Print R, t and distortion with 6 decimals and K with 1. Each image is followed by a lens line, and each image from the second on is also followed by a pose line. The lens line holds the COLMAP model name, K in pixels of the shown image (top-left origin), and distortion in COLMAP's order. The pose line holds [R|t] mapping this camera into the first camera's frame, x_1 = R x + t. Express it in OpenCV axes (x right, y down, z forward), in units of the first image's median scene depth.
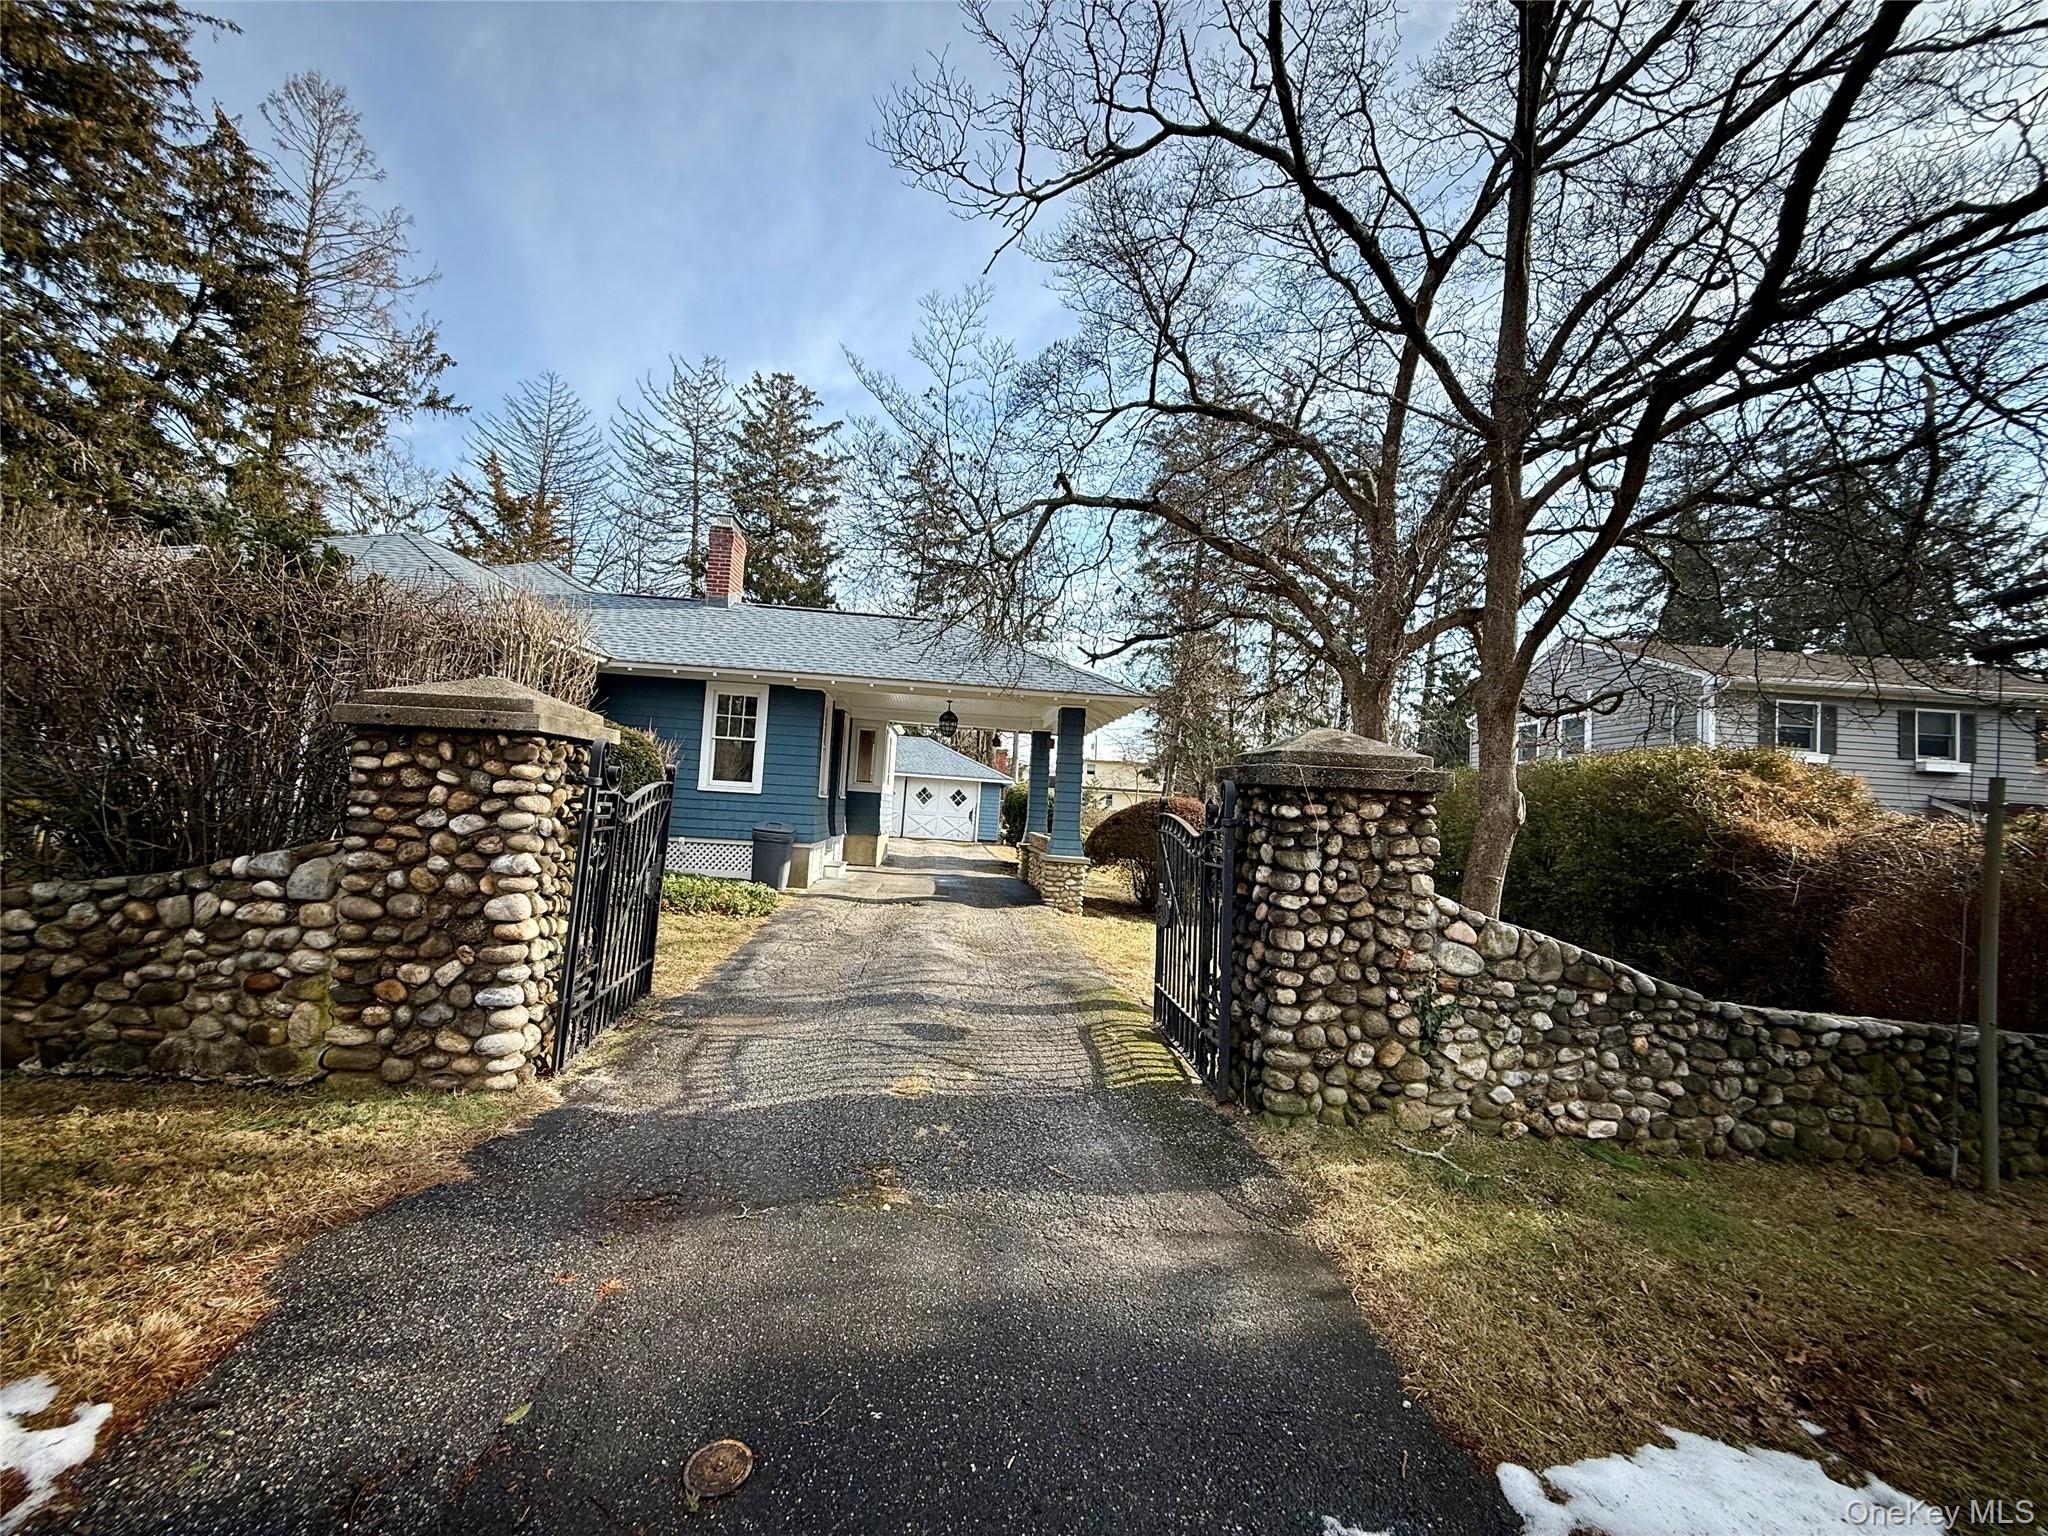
lens RADIAL K [[816.0, 0, 1011.5], [0, 816.0, 772.0], [0, 0, 1]] dist [0.000873, -0.000226]
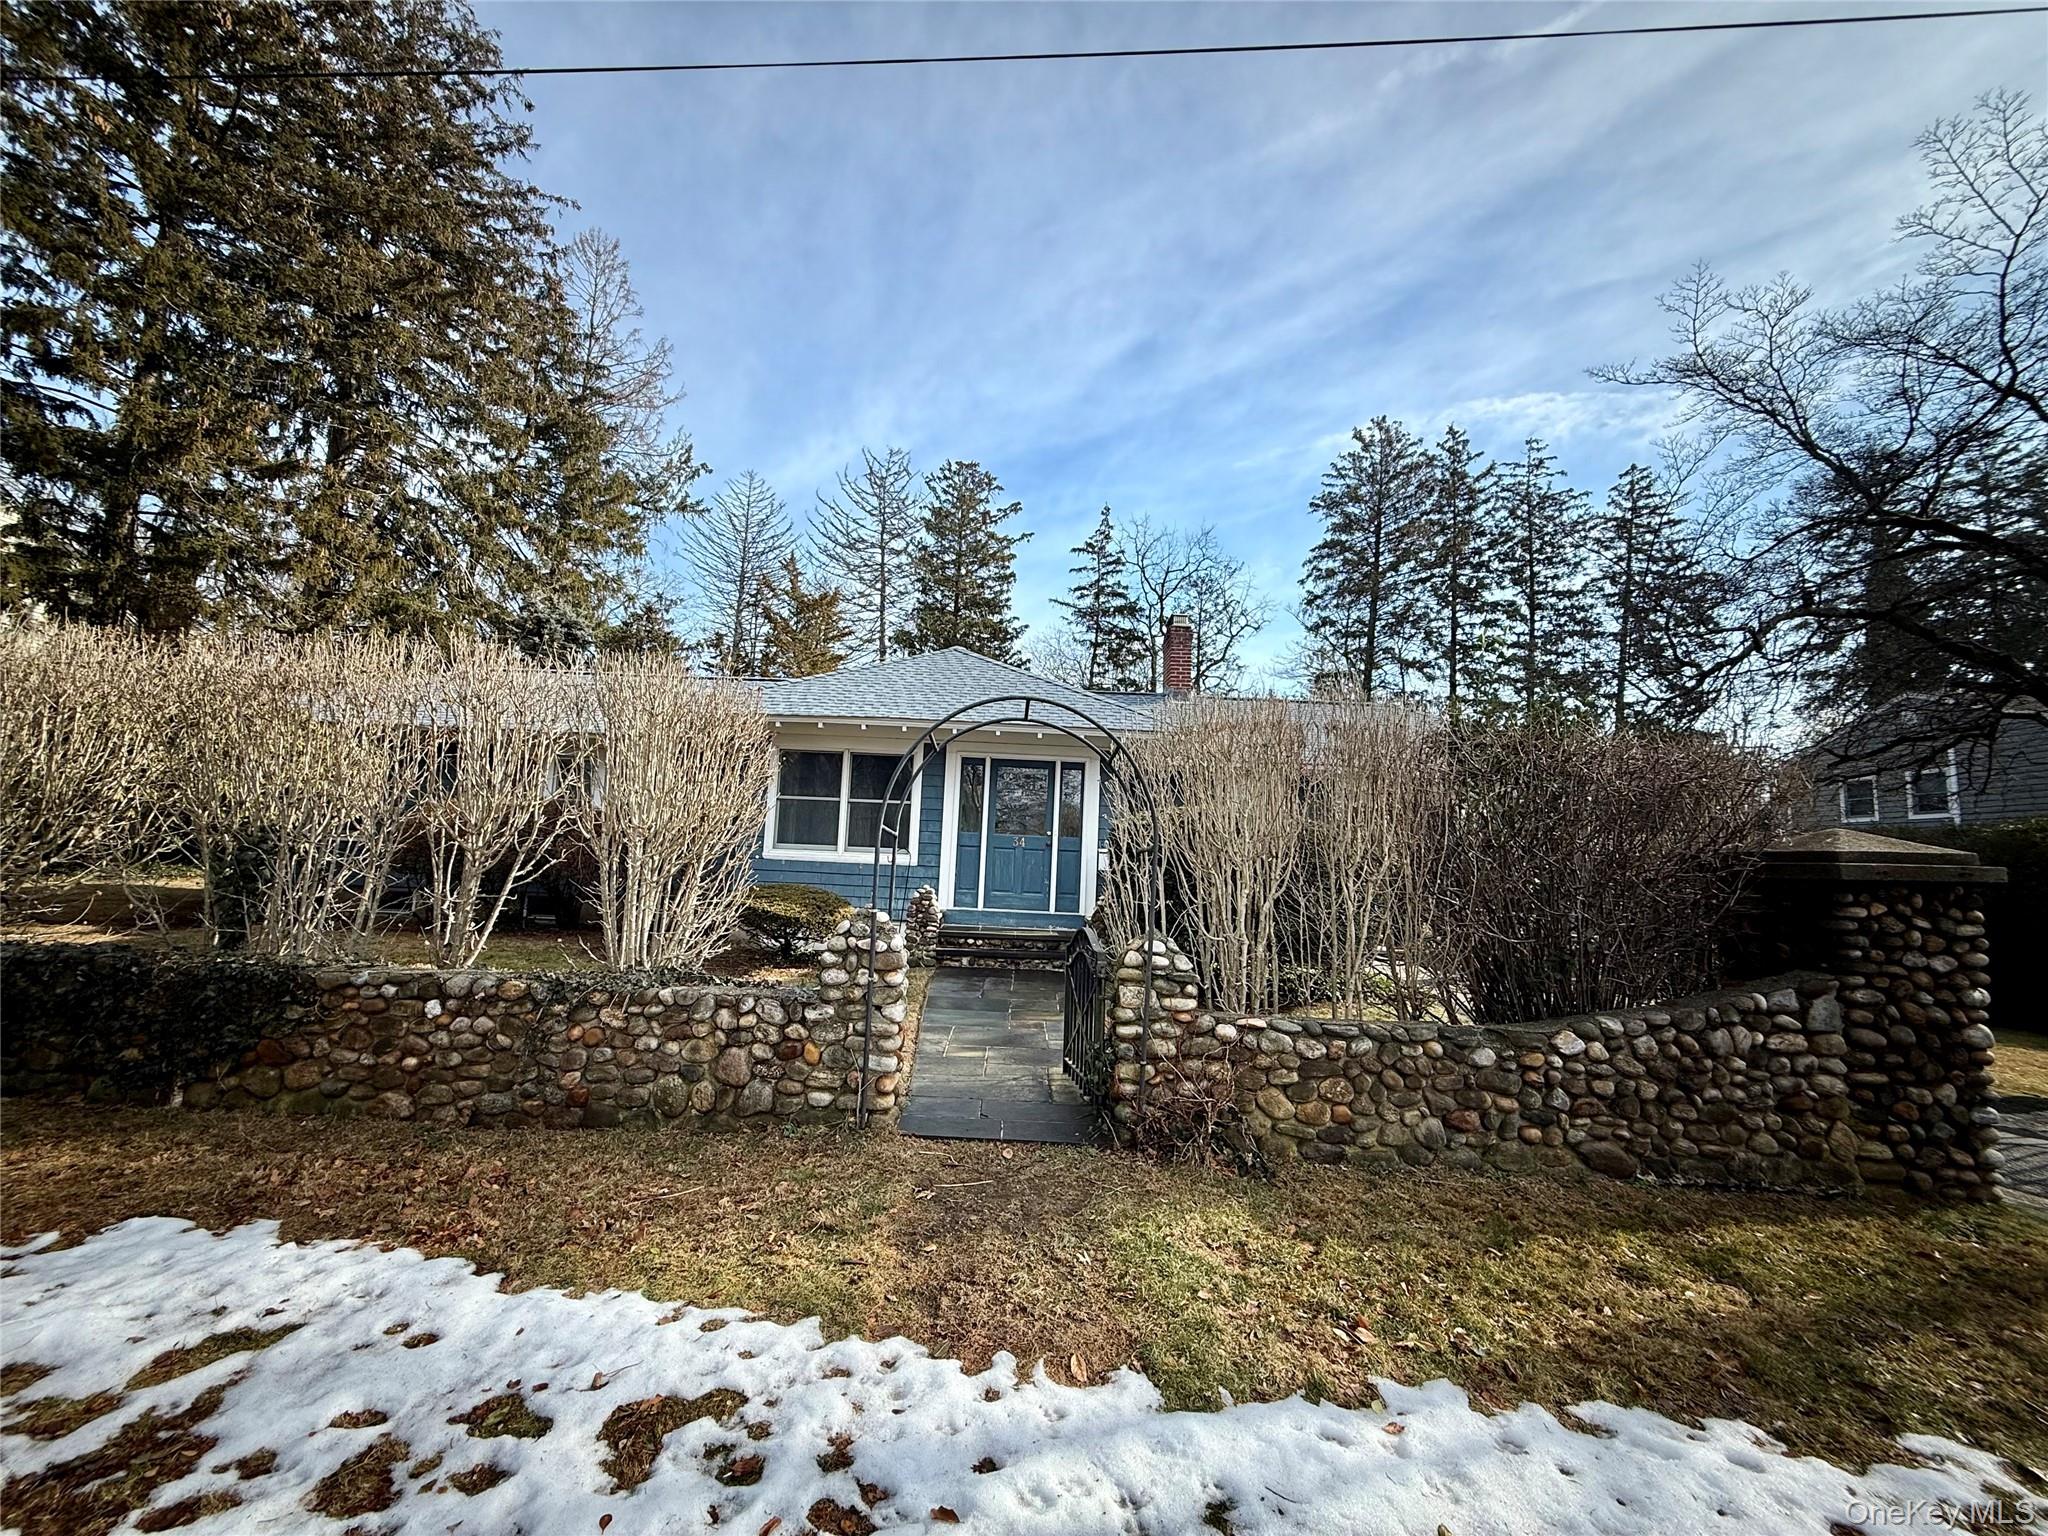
lens RADIAL K [[832.0, 0, 1024.5], [0, 832.0, 758.1], [0, 0, 1]] dist [-0.000783, -0.000328]
pose [[0.996773, -0.028219, -0.075144, -0.199796], [0.021583, 0.995912, -0.087713, -0.016345], [0.077312, 0.085809, 0.993307, -0.033146]]
